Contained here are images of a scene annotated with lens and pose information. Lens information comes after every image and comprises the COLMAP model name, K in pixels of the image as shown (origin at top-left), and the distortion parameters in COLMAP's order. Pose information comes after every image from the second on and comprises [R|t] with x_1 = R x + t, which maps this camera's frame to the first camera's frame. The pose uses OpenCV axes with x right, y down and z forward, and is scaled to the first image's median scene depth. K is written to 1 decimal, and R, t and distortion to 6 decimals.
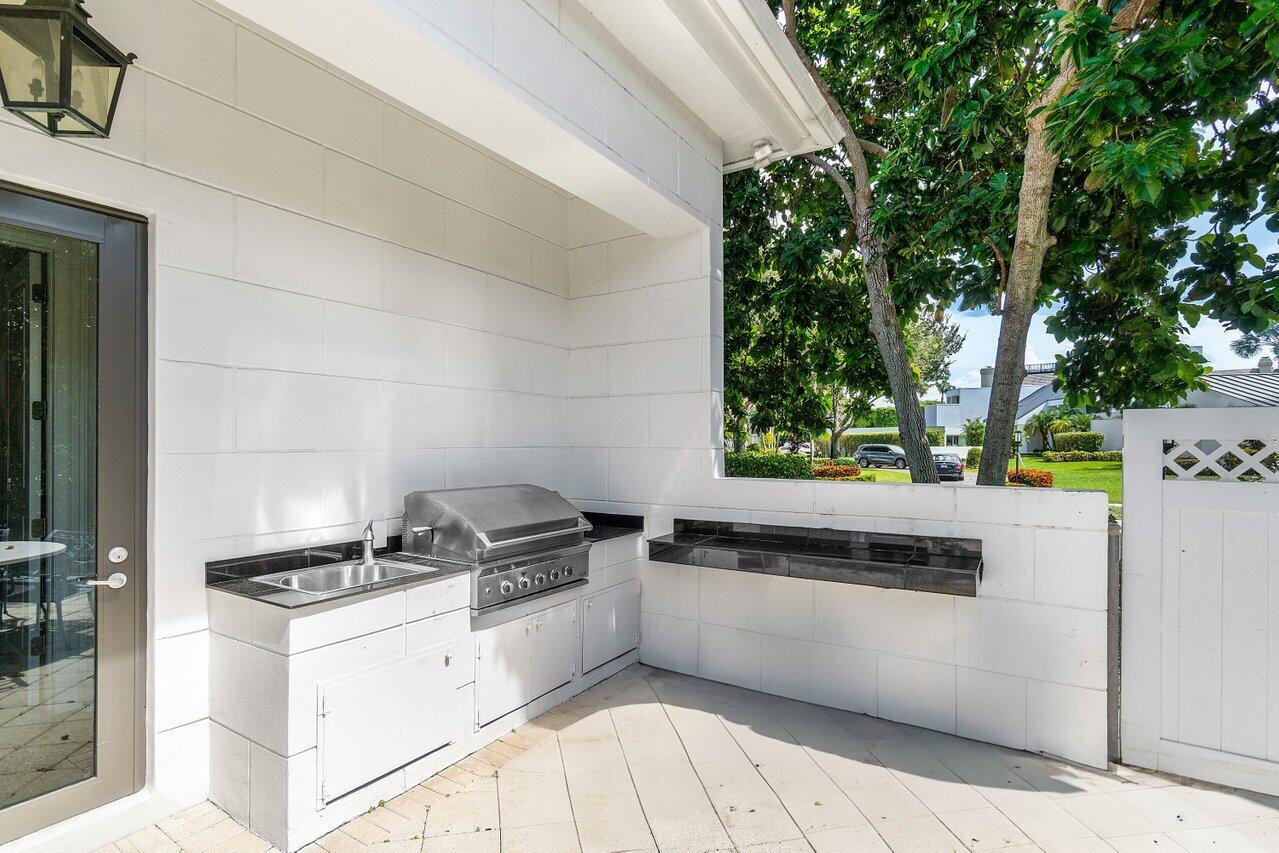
lens RADIAL K [[582.0, 0, 638.7], [0, 582.0, 433.5], [0, 0, 1]] dist [0.000352, 0.000011]
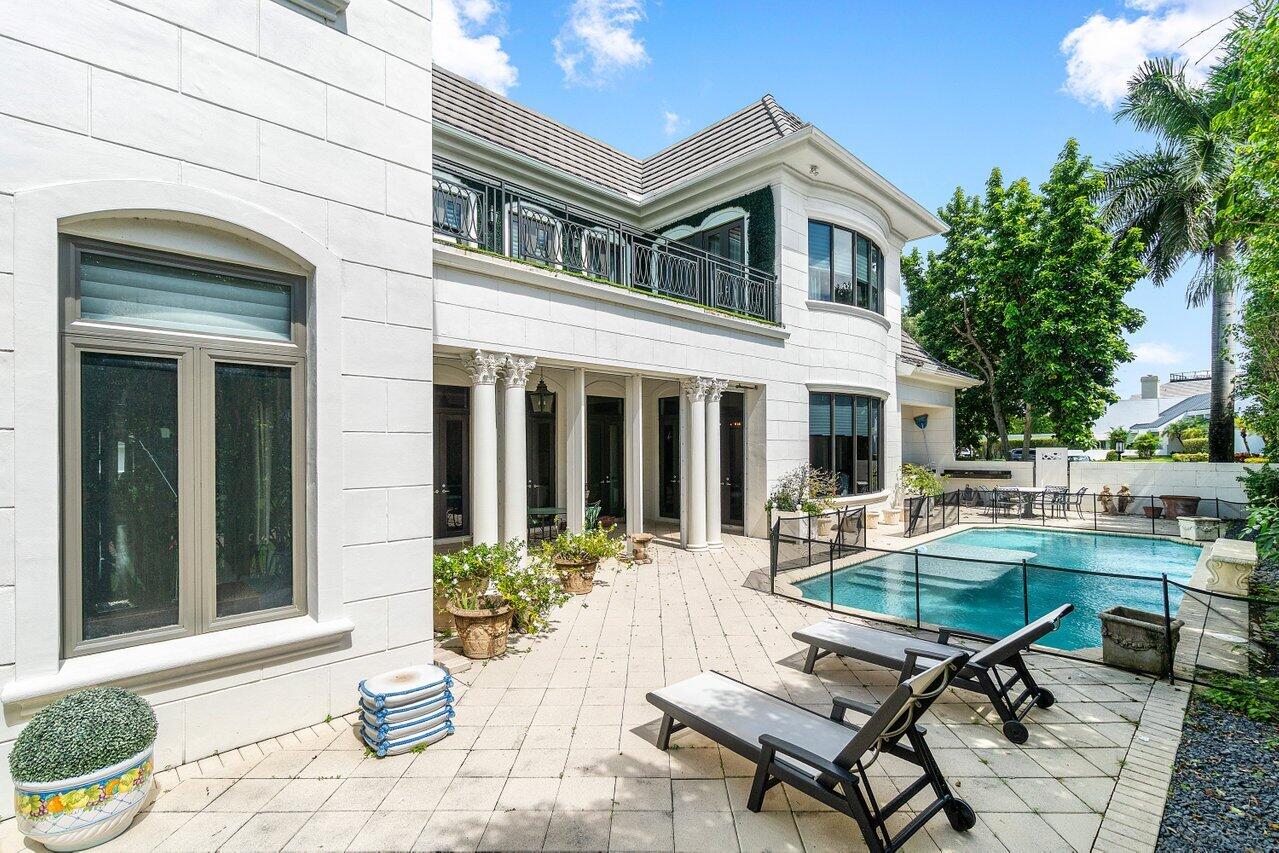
lens RADIAL K [[582.0, 0, 640.3], [0, 582.0, 435.8], [0, 0, 1]] dist [0.000352, 0.000011]
pose [[0.974956, -0.009360, -0.222199, -0.156328], [0.009240, 0.999956, -0.001577, -0.017239], [0.222204, -0.000516, 0.975000, -0.505229]]
